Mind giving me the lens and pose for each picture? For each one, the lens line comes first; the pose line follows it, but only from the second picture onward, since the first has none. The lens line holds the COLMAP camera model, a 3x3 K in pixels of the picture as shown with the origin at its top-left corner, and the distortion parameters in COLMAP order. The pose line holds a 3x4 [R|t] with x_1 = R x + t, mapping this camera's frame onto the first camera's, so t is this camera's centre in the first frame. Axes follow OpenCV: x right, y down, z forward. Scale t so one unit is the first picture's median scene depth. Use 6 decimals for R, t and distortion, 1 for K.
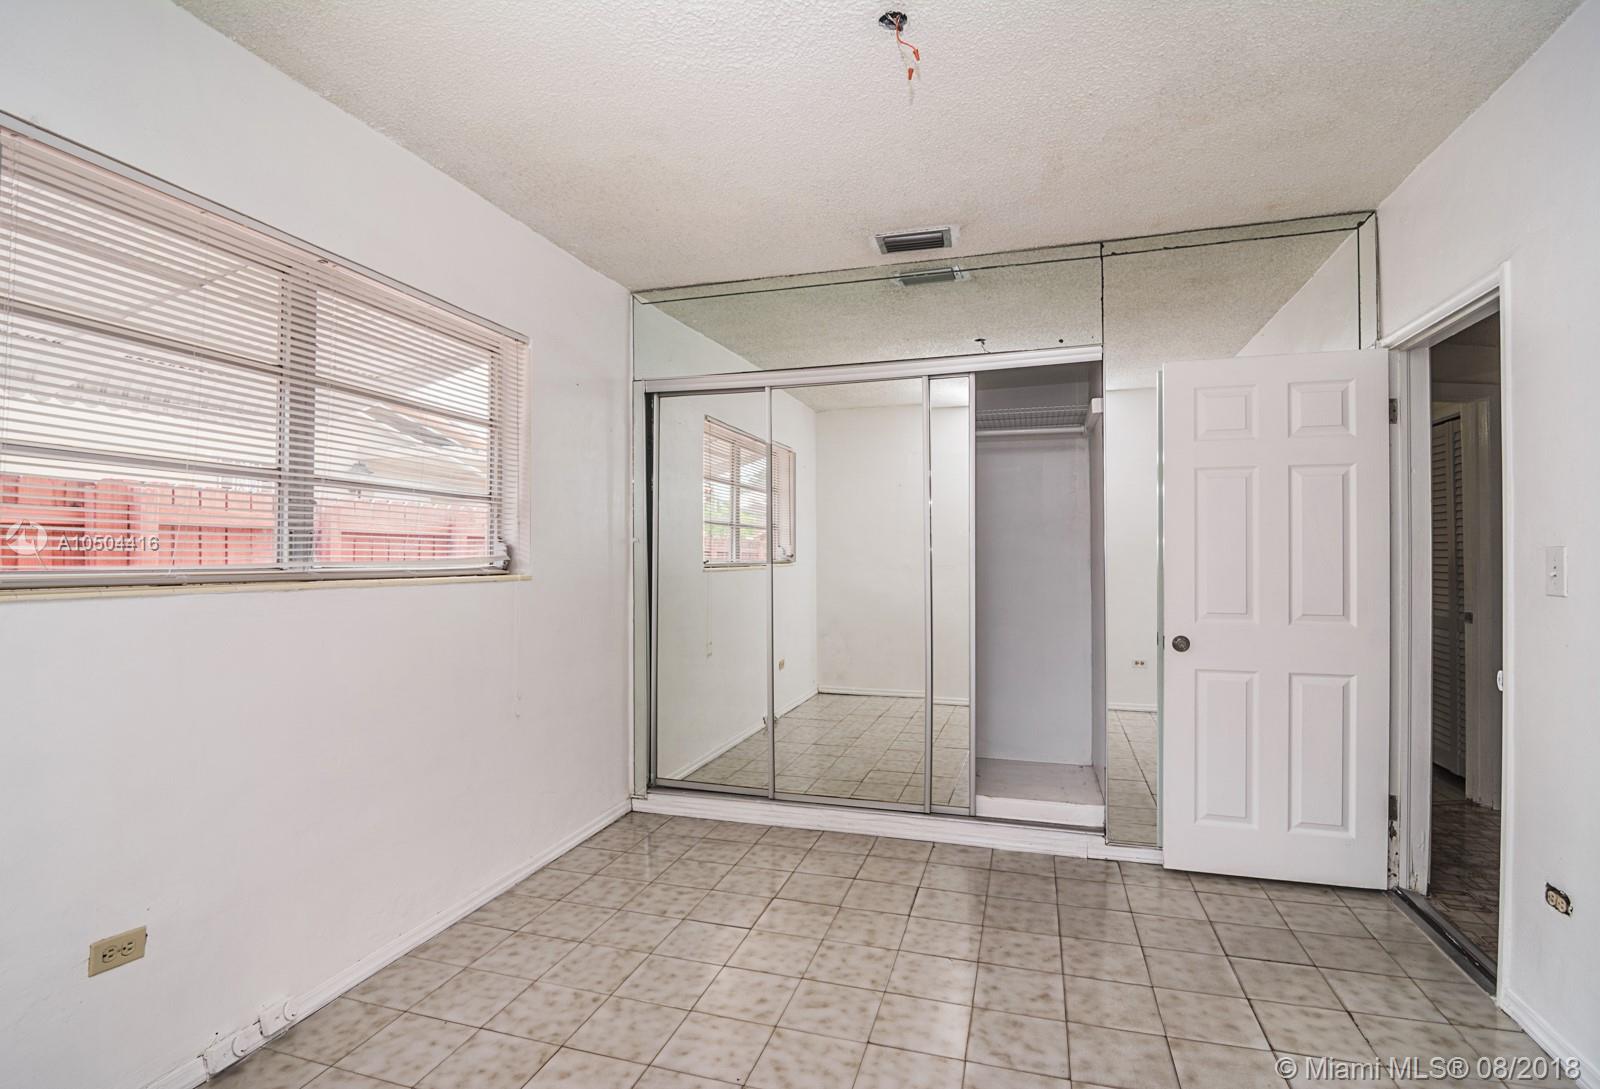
lens RADIAL K [[791.4, 0, 794.9], [0, 791.4, 546.4], [0, 0, 1]] dist [-0.013460, 0.000231]
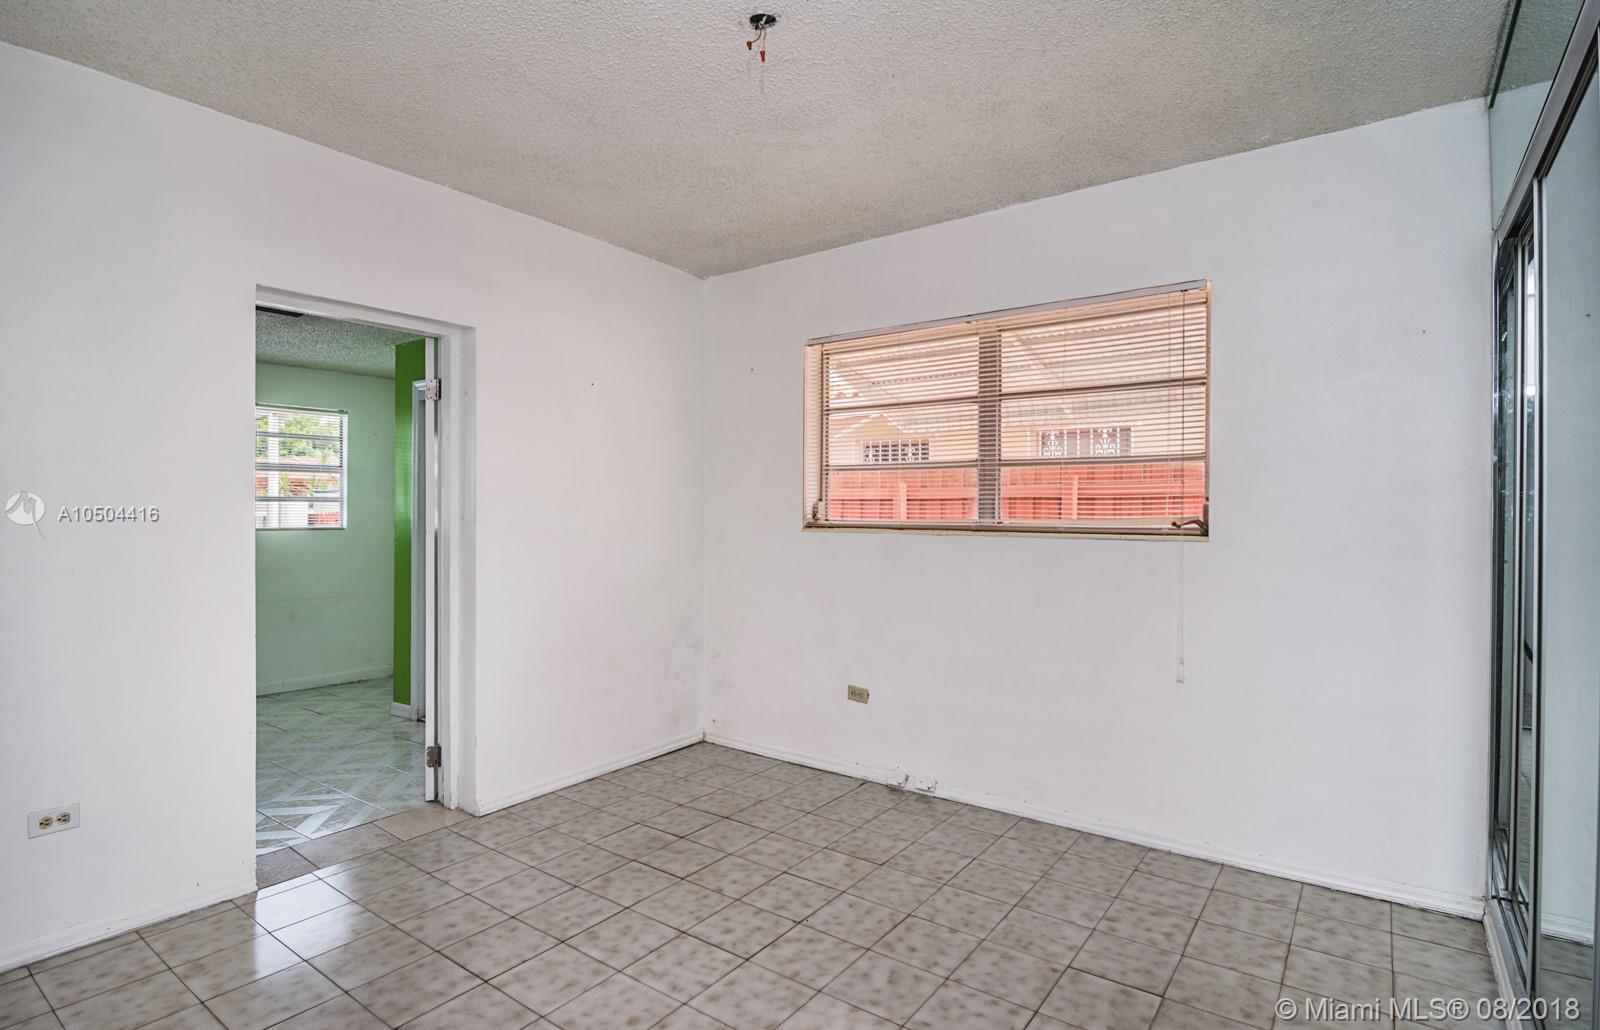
lens RADIAL K [[791.6, 0, 798.0], [0, 791.6, 515.5], [0, 0, 1]] dist [-0.005661, -0.000477]
pose [[-0.331808, 0.002883, -0.943343, 0.888389], [0.007263, 0.999973, 0.000501, 0.008635], [0.943319, -0.006686, -0.331820, 1.094541]]
